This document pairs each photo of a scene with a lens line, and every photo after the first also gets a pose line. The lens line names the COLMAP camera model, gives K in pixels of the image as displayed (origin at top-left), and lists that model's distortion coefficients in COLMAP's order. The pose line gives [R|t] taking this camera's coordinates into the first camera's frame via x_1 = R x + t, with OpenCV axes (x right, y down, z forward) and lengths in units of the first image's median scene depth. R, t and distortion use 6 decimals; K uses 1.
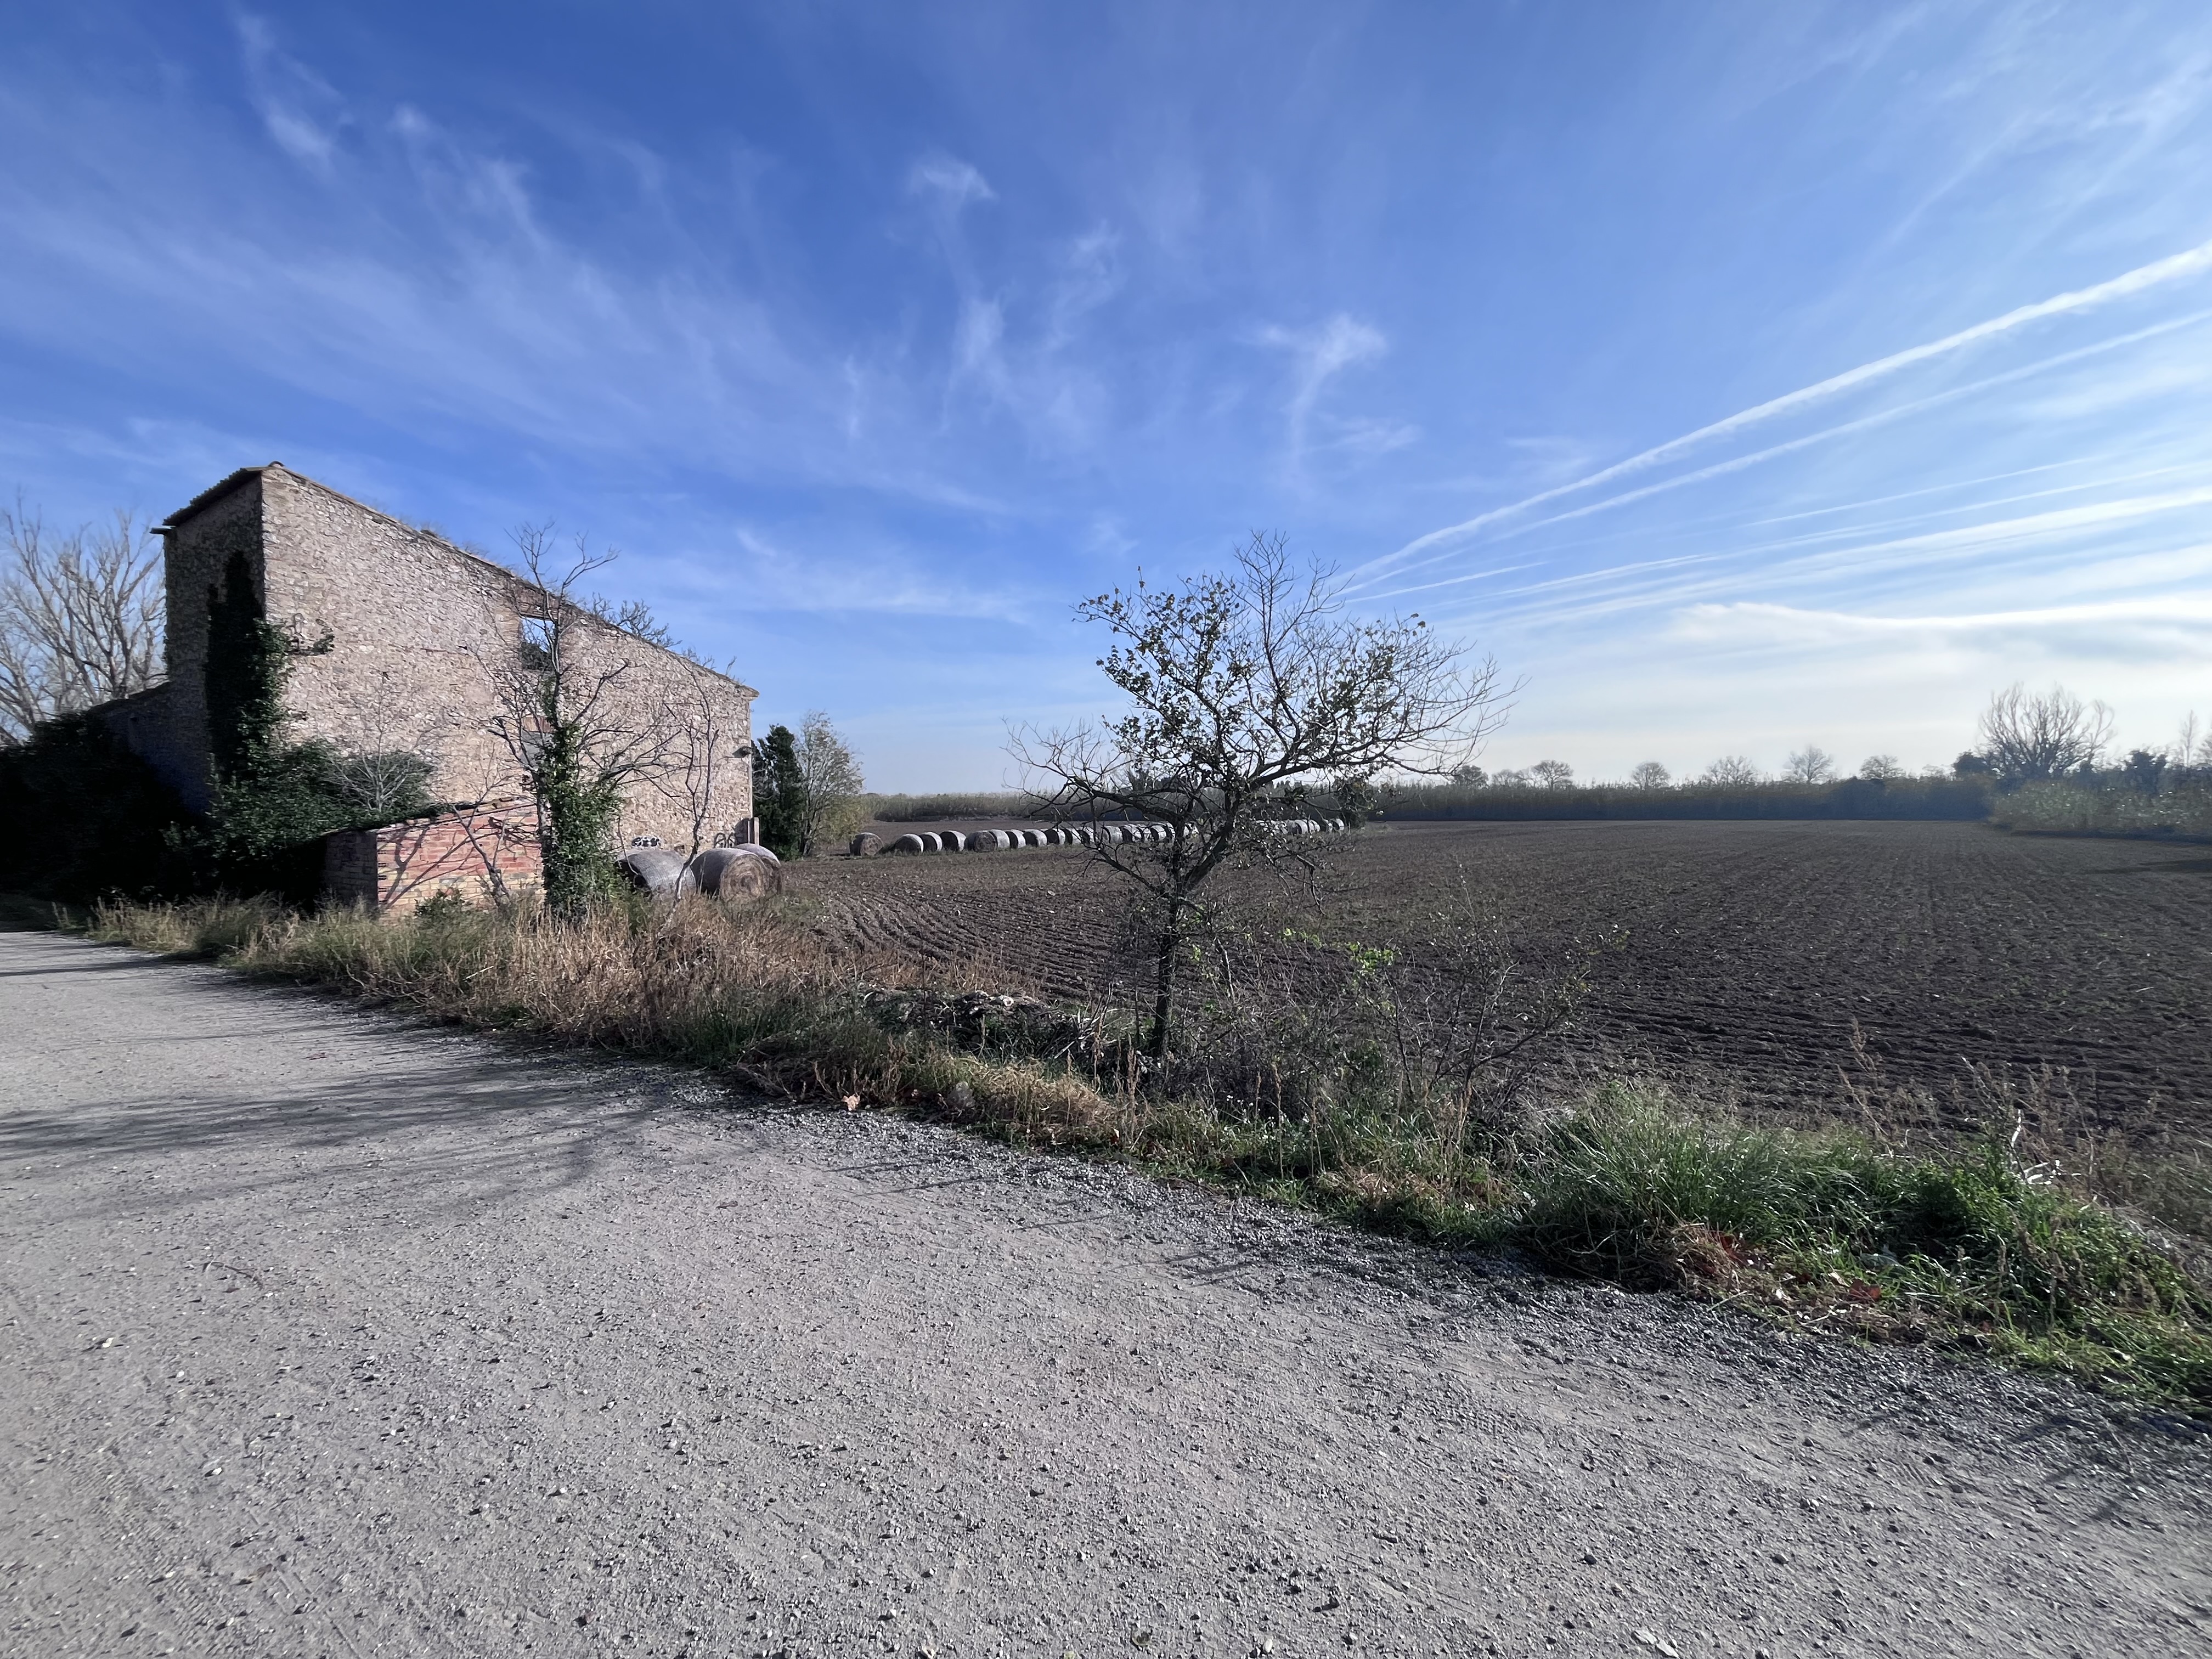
lens RADIAL K [[881.8, 0, 1101.5], [0, 881.8, 831.4], [0, 0, 1]] dist [-0.002513, -0.000751]
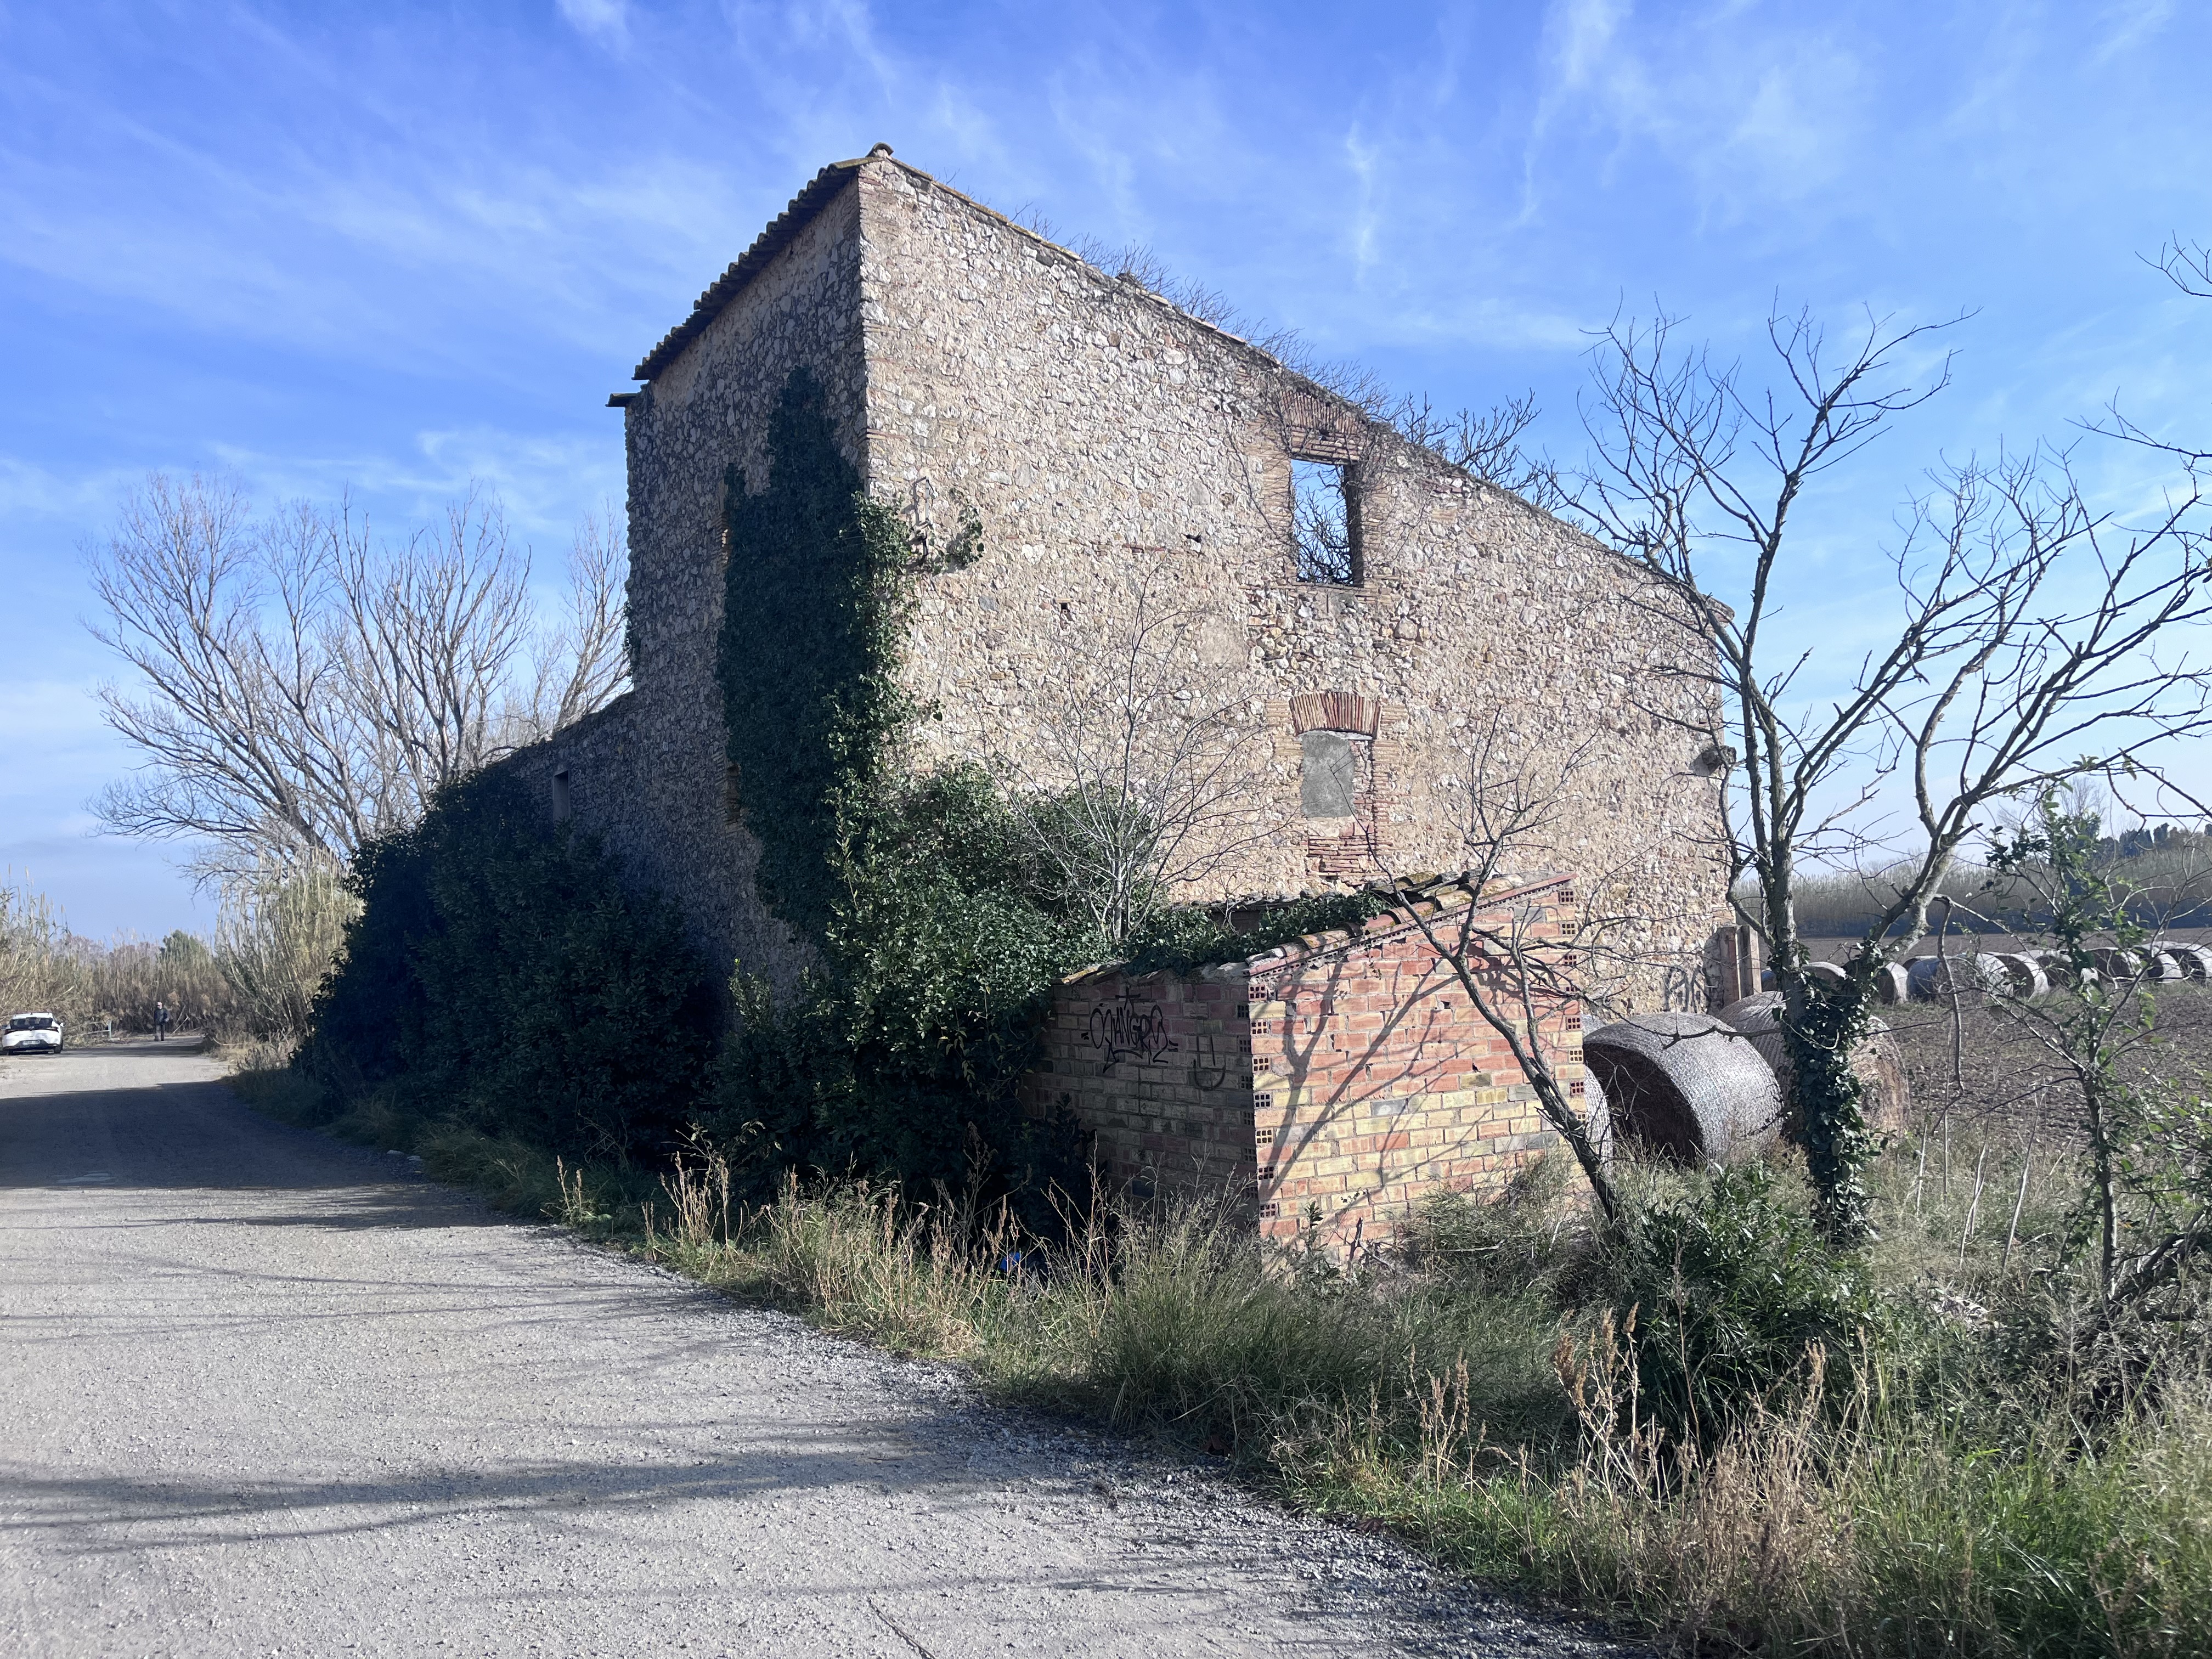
lens RADIAL K [[1653.0, 0, 1090.5], [0, 1653.0, 830.5], [0, 0, 1]] dist [0.080282, -0.096260]
pose [[0.901358, -0.059046, -0.429032, -0.473588], [0.023433, 0.995860, -0.087826, 0.001067], [0.432441, 0.069109, 0.899010, 0.293072]]
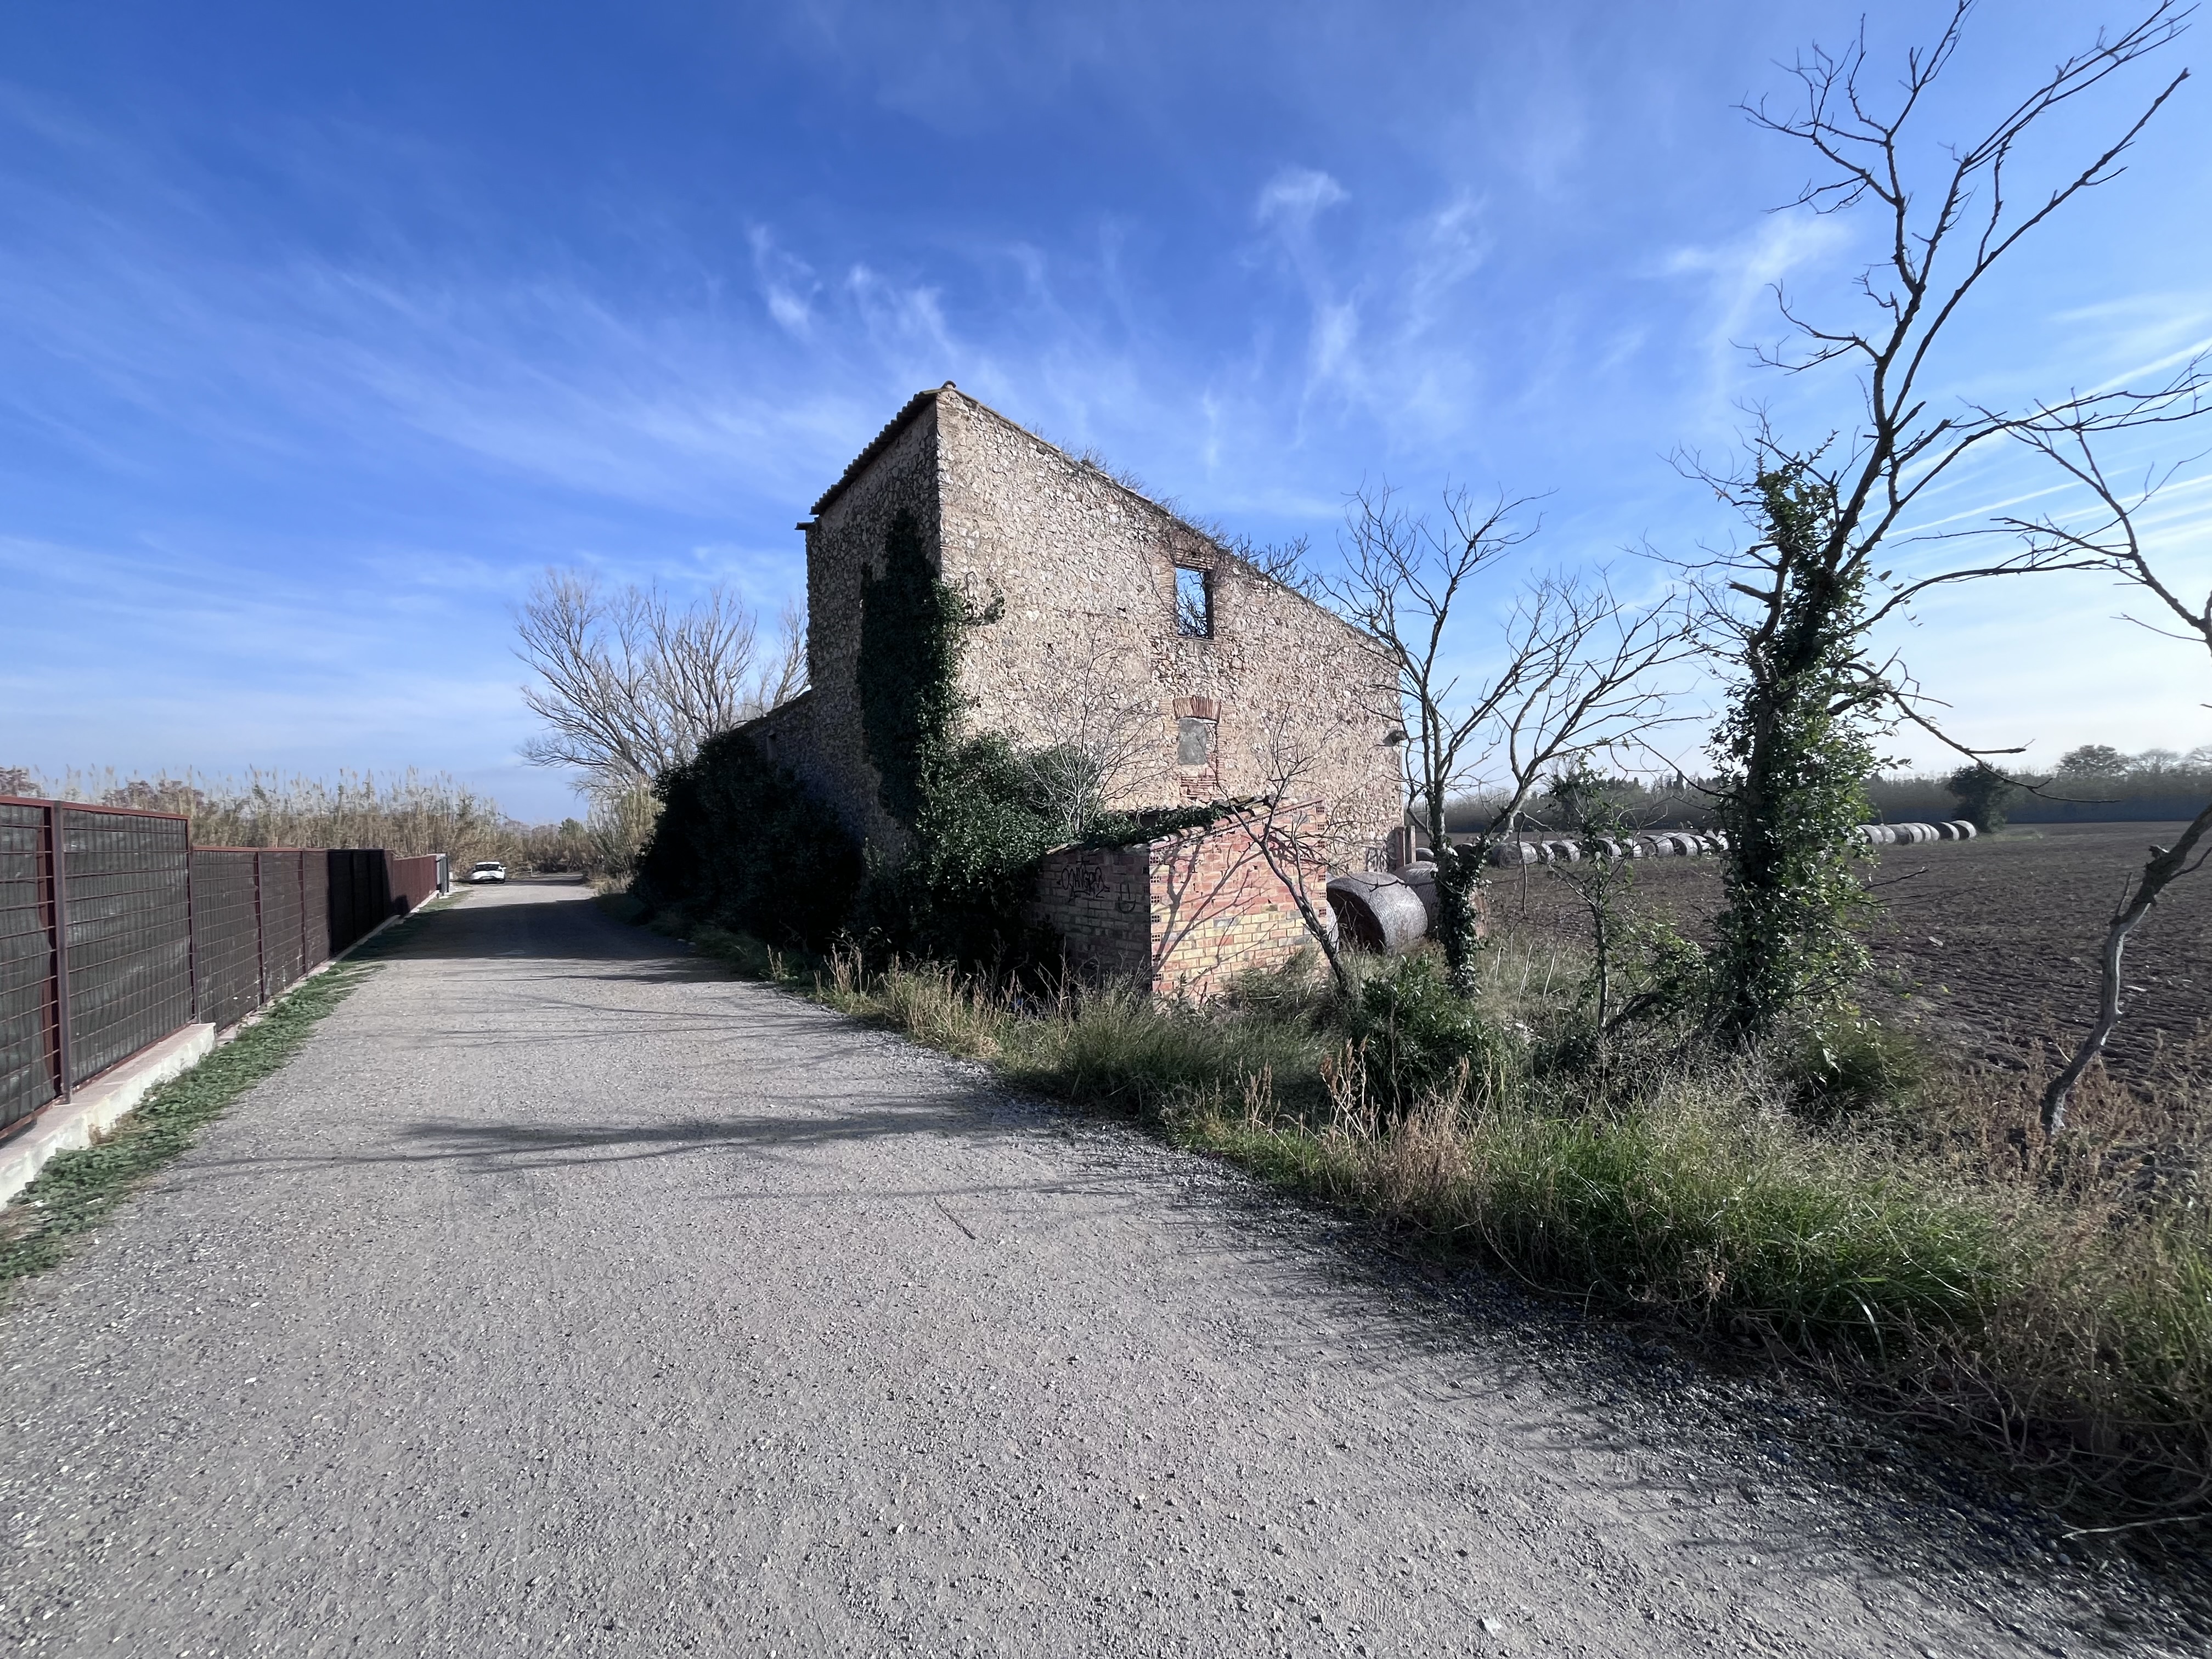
lens RADIAL K [[881.8, 0, 1101.5], [0, 881.8, 831.4], [0, 0, 1]] dist [-0.002513, -0.000751]
pose [[0.920509, -0.018972, -0.390260, -0.483232], [0.012308, 0.999733, -0.019569, 0.000267], [0.390527, 0.013210, 0.920497, 0.311278]]
